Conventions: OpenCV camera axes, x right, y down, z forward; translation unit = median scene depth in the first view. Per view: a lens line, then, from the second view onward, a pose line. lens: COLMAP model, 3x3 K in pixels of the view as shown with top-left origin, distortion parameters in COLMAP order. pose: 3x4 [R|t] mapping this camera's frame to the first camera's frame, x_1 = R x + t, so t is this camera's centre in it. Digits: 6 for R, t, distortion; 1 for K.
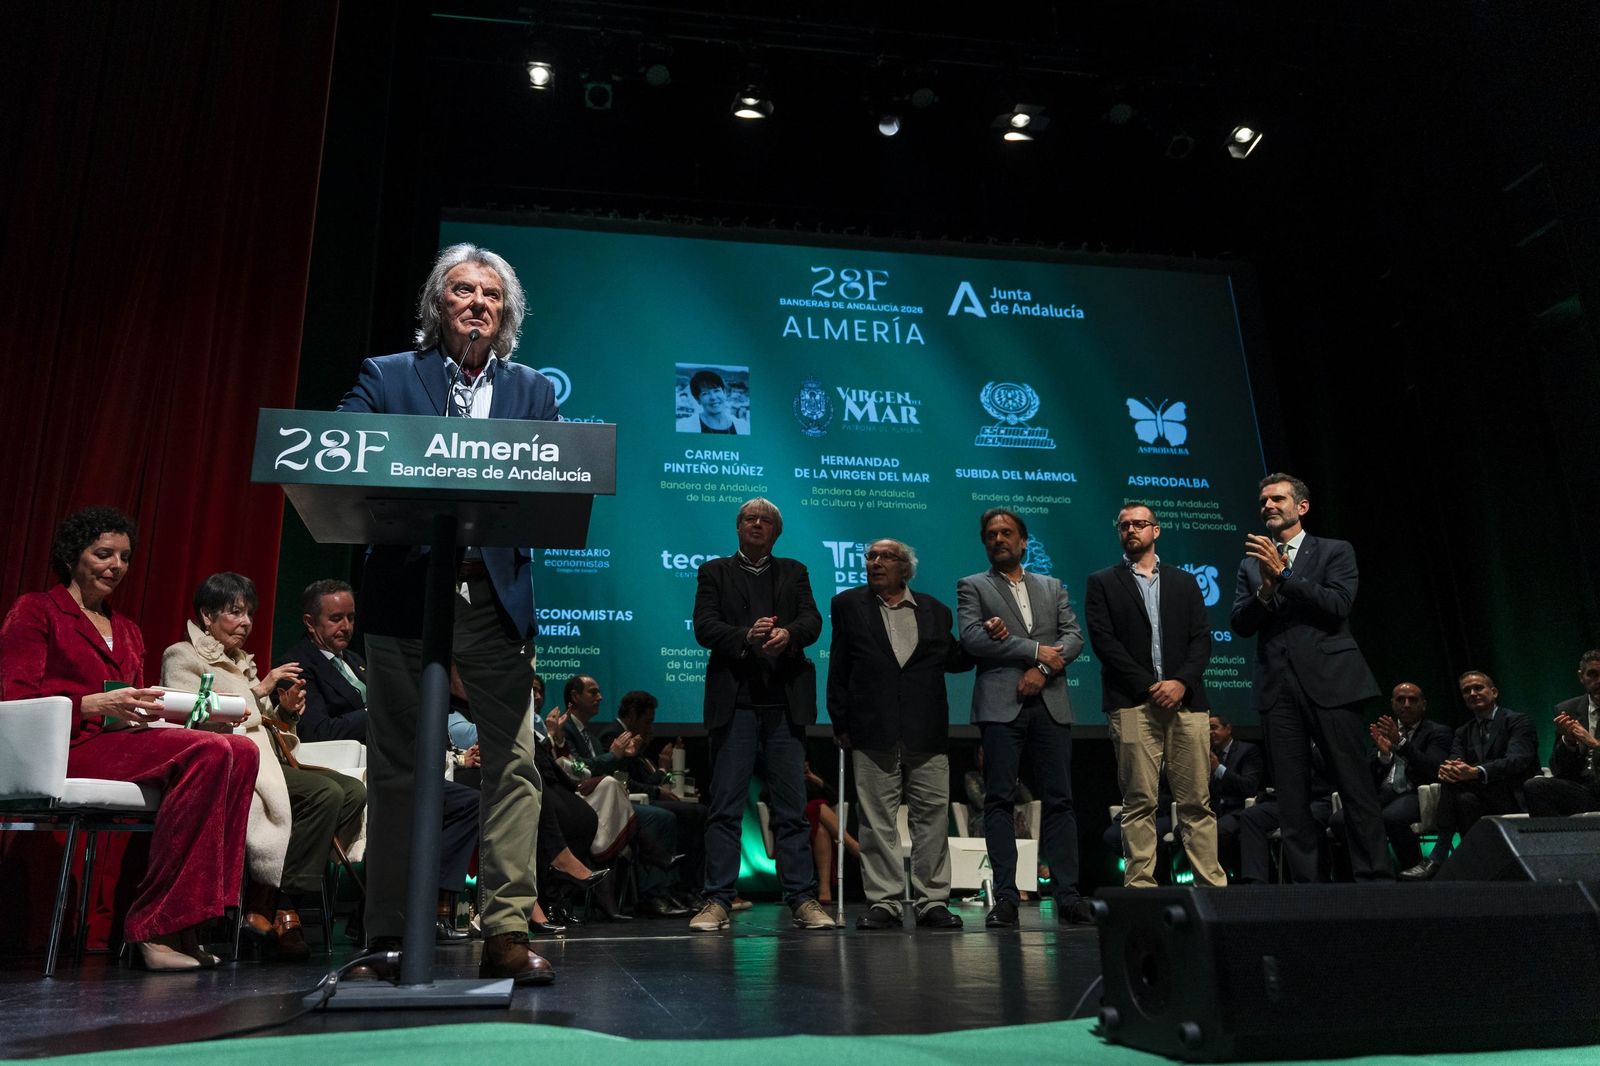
lens RADIAL K [[1192.7, 0, 727.1], [0, 1192.7, 488.6], [0, 0, 1]] dist [-0.004886, -0.001213]
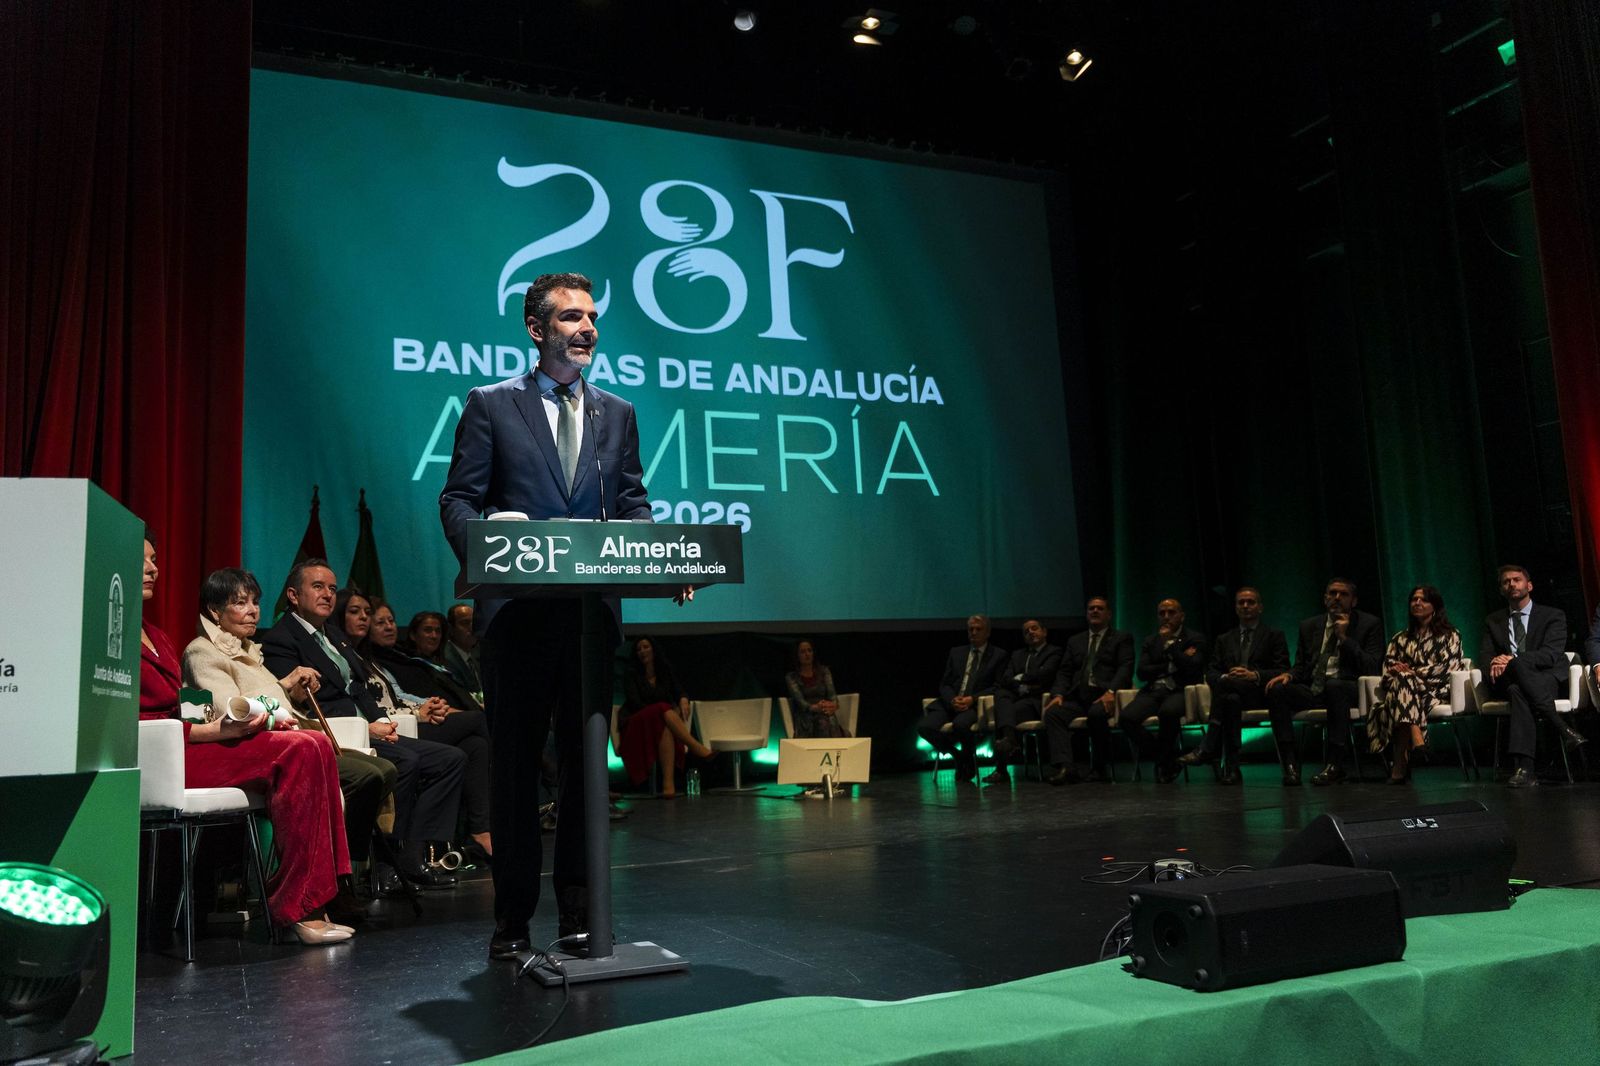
lens RADIAL K [[1312.9, 0, 785.1], [0, 1312.9, 533.3], [0, 0, 1]] dist [0.003113, 0.004880]
pose [[0.965476, 0.003260, 0.260473, -0.419682], [-0.047611, 0.985287, 0.164144, -0.281944], [-0.256106, -0.170878, 0.951426, -0.343339]]
